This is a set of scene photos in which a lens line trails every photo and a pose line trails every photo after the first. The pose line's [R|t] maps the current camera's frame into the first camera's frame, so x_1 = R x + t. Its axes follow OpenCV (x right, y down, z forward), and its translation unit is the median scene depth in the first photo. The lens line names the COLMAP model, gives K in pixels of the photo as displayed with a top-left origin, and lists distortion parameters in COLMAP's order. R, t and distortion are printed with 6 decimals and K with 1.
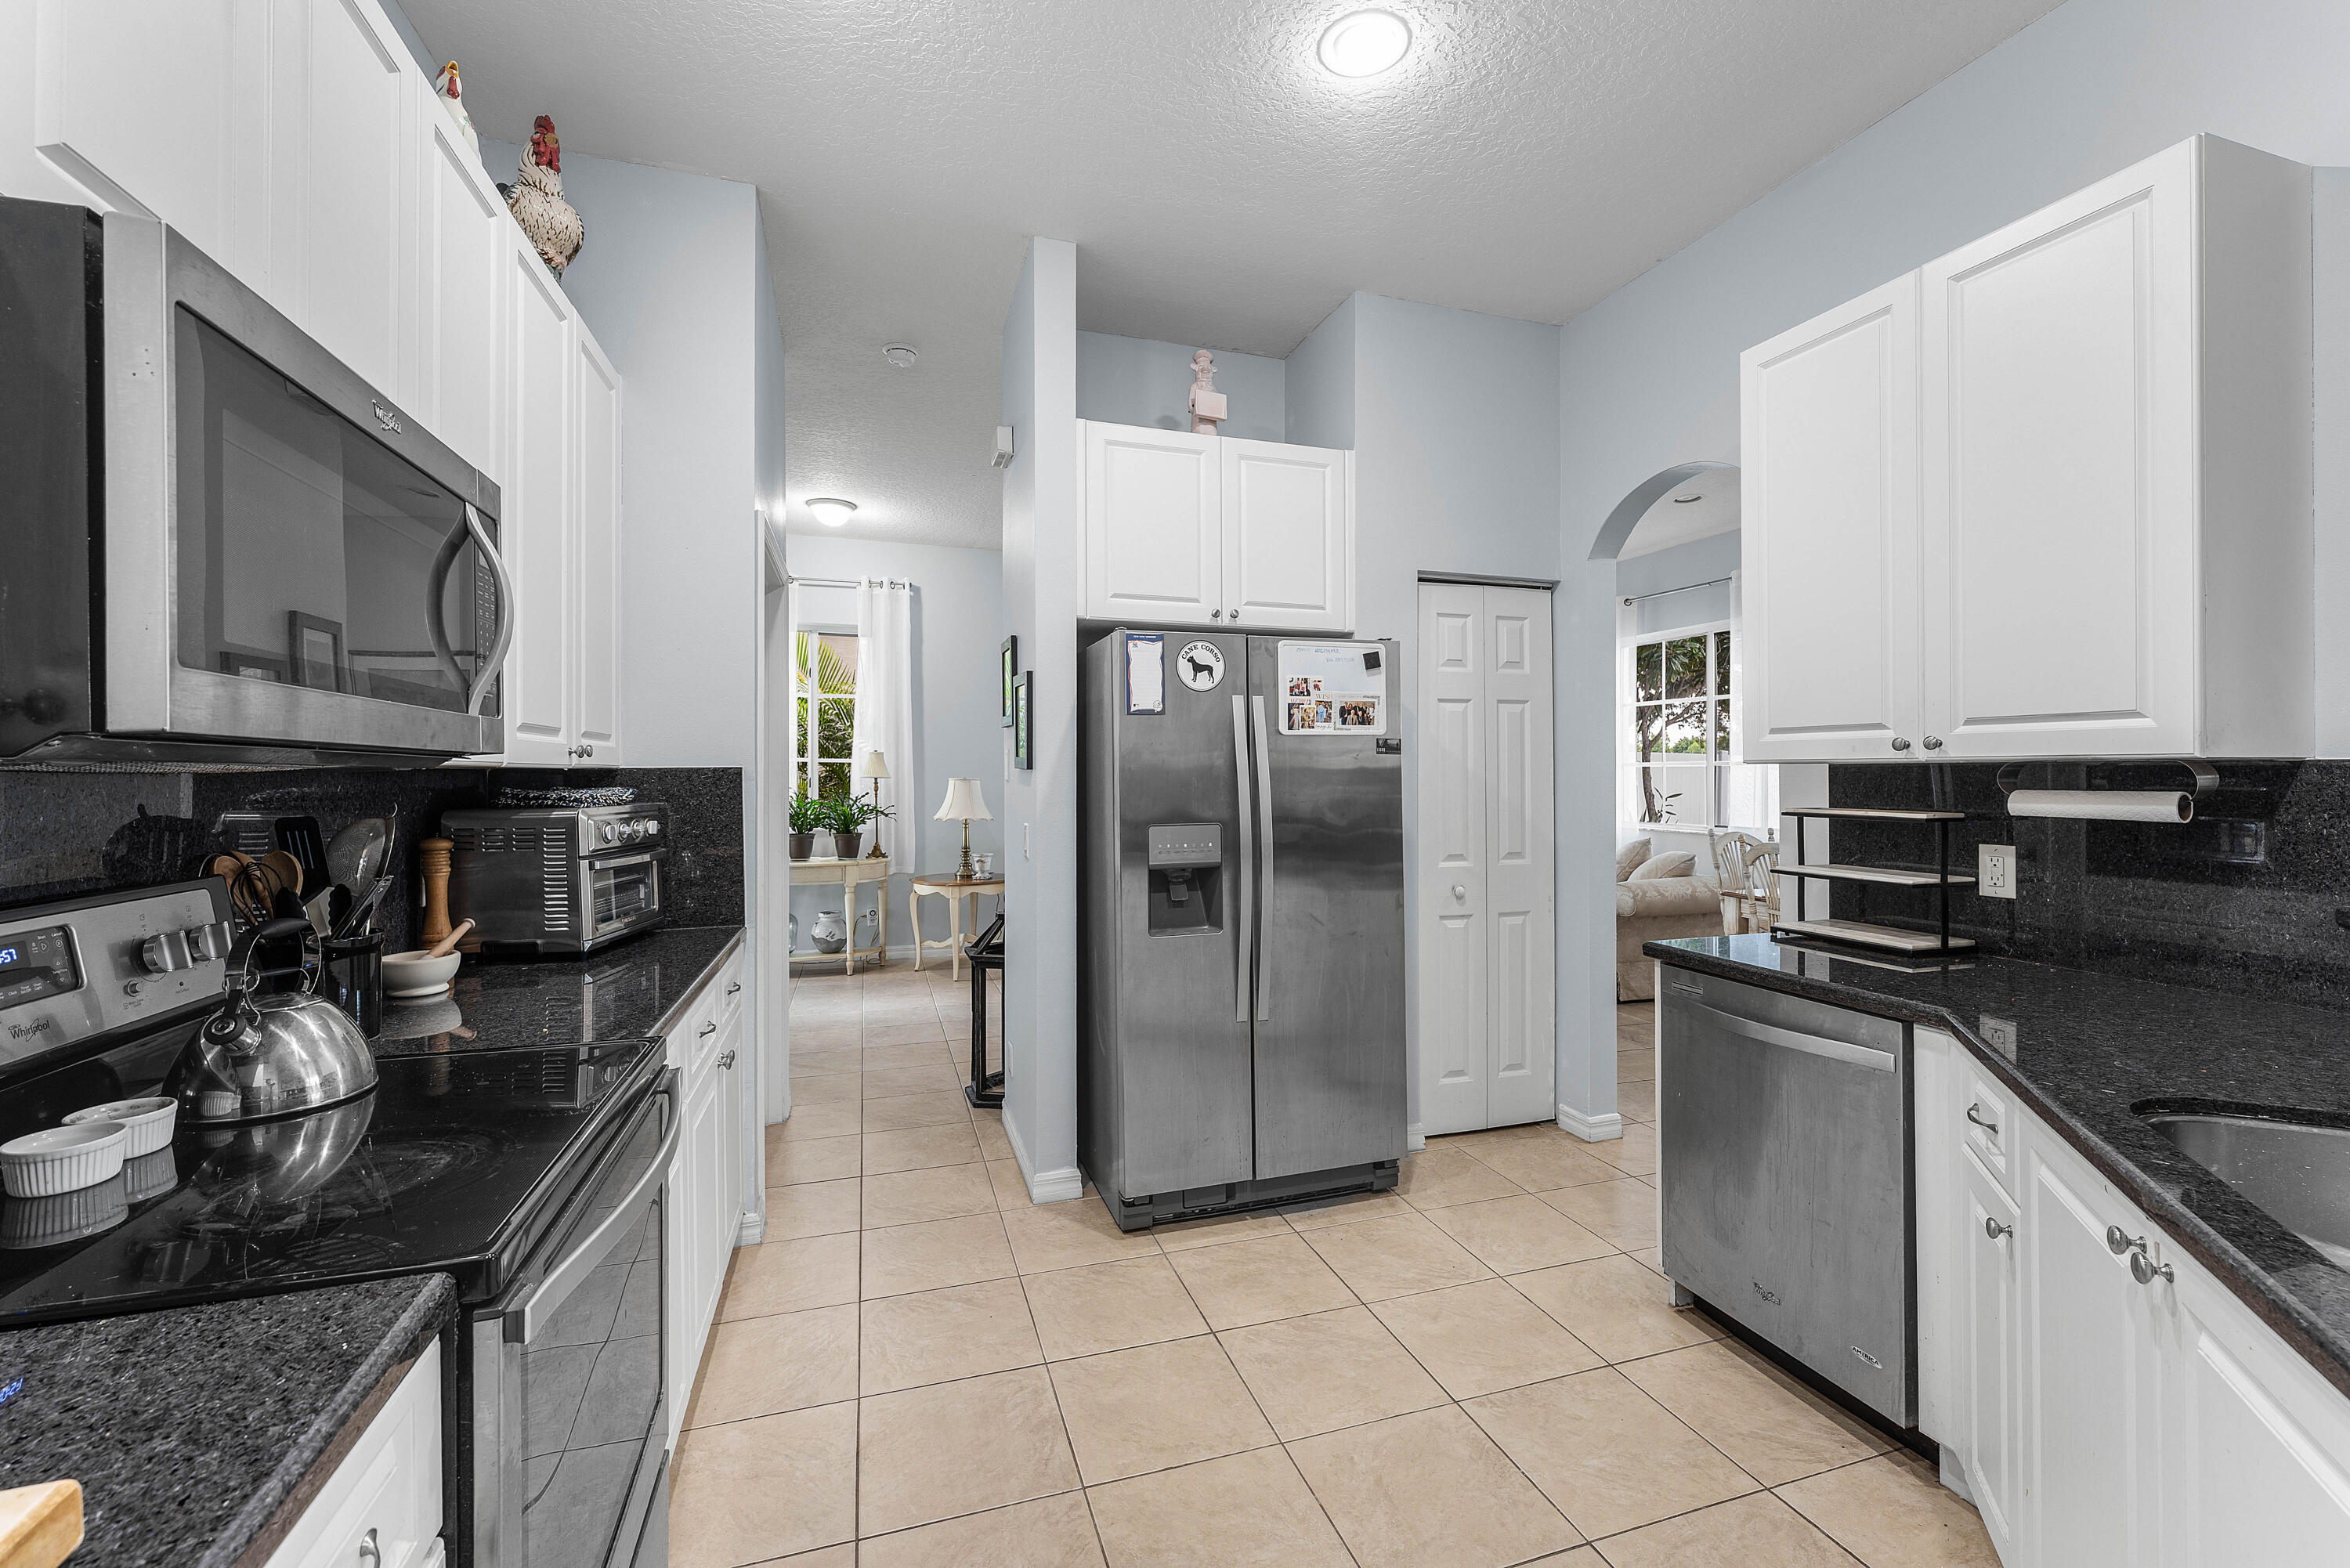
lens RADIAL K [[967.6, 0, 1170.2], [0, 967.6, 773.3], [0, 0, 1]] dist [-0.002524, 0.000552]
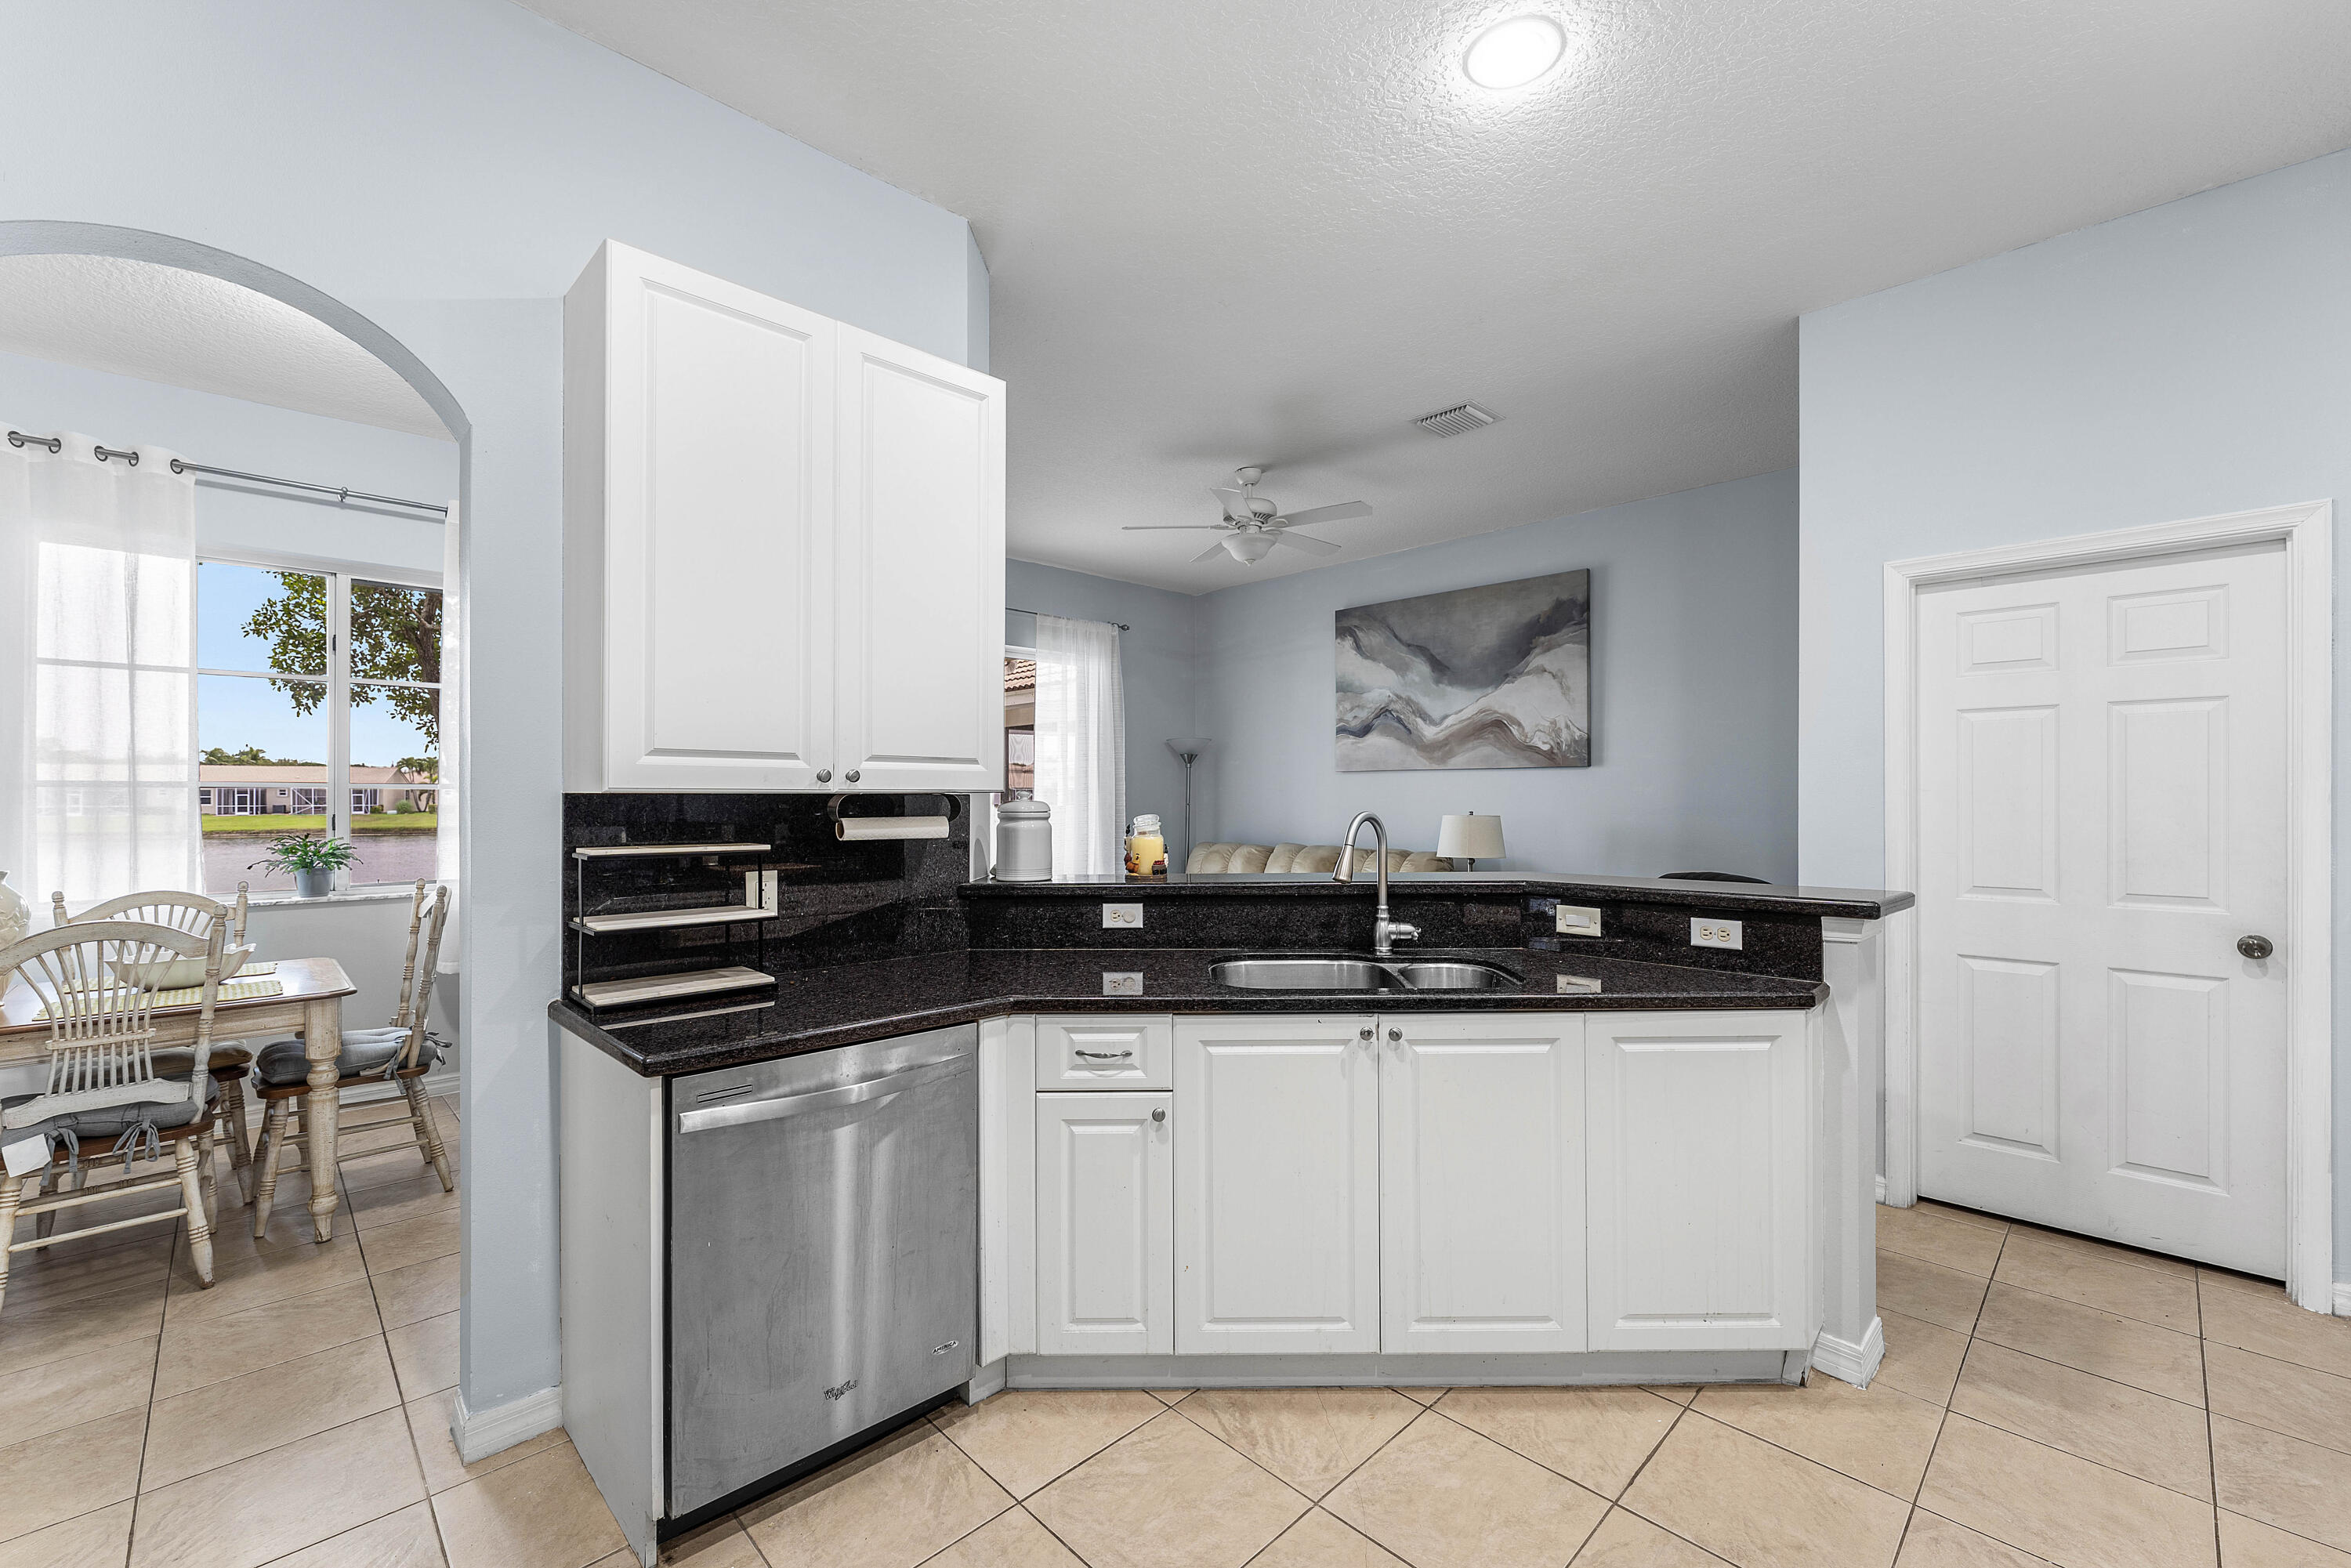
lens RADIAL K [[968.0, 0, 1186.3], [0, 968.0, 798.5], [0, 0, 1]] dist [-0.002524, 0.000552]
pose [[-0.456519, -0.000068, 0.889714, -0.281922], [0.002495, 0.999996, 0.001356, -0.005197], [-0.889710, 0.002839, -0.456517, 0.971464]]
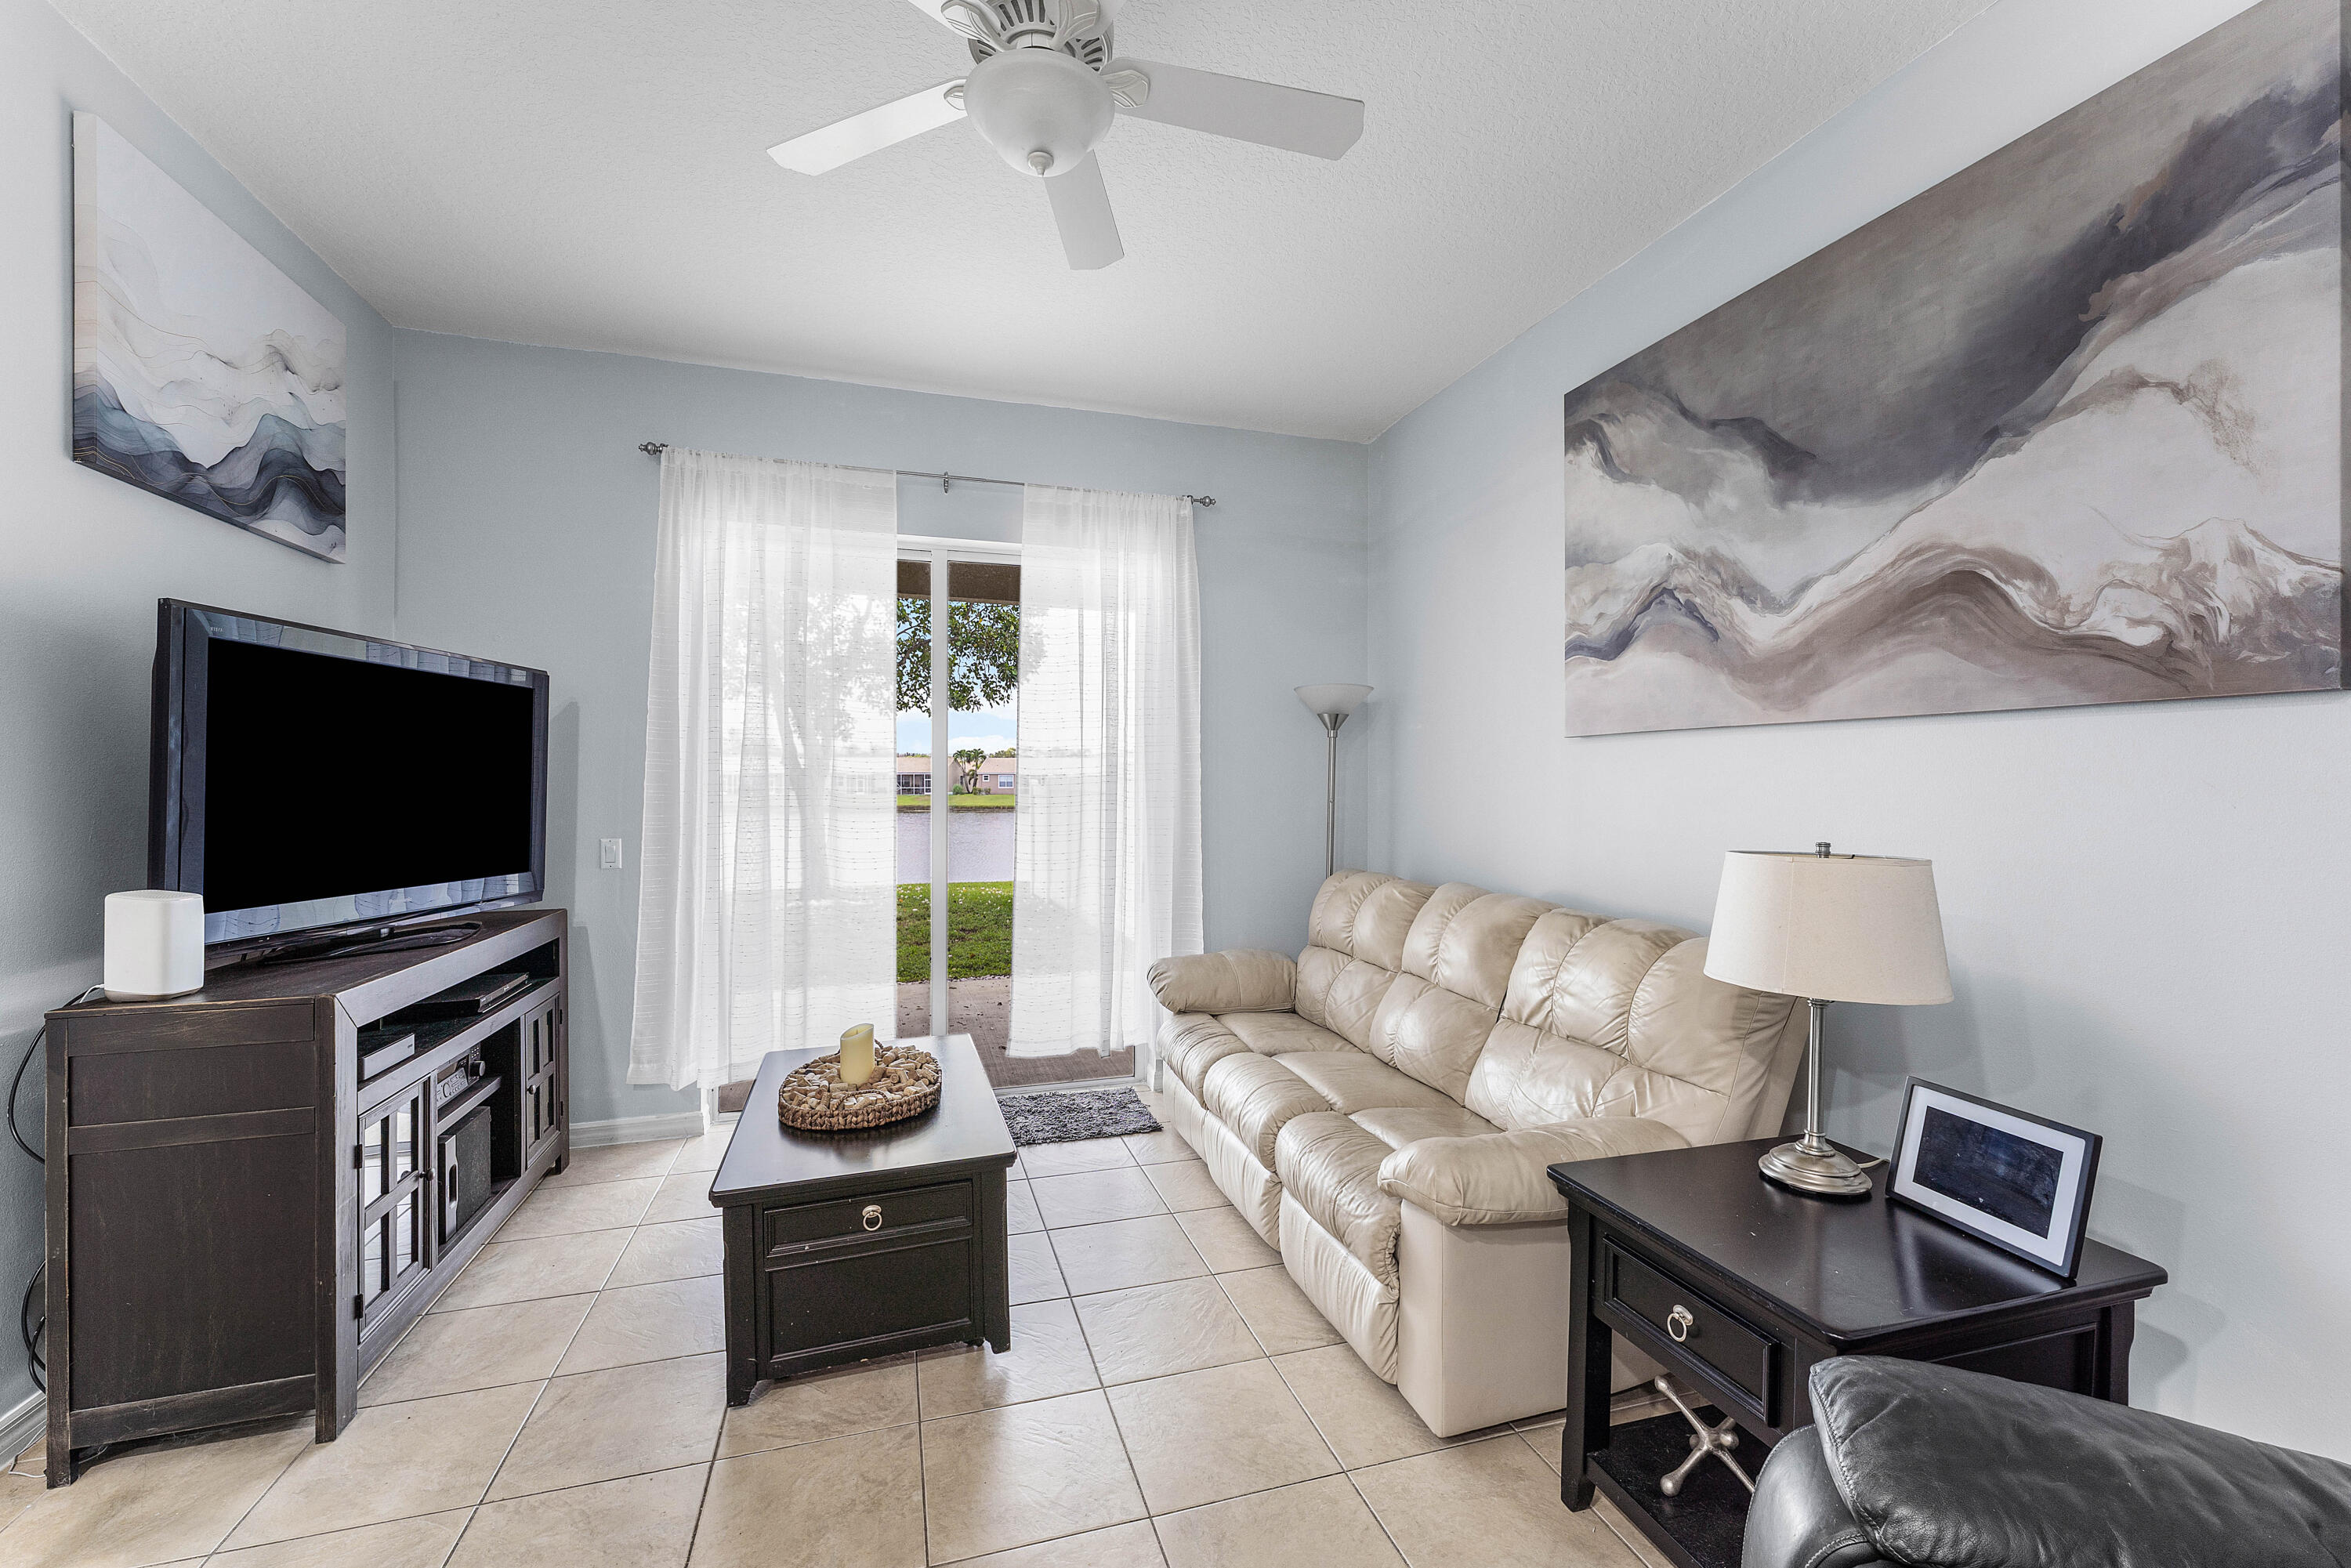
lens RADIAL K [[968.0, 0, 1176.6], [0, 968.0, 780.7], [0, 0, 1]] dist [-0.002524, 0.000552]
pose [[0.007138, 0.002916, 0.999970, 0.707790], [-0.002734, 0.999992, -0.002897, -0.013988], [-0.999971, -0.002714, 0.007146, -0.187103]]
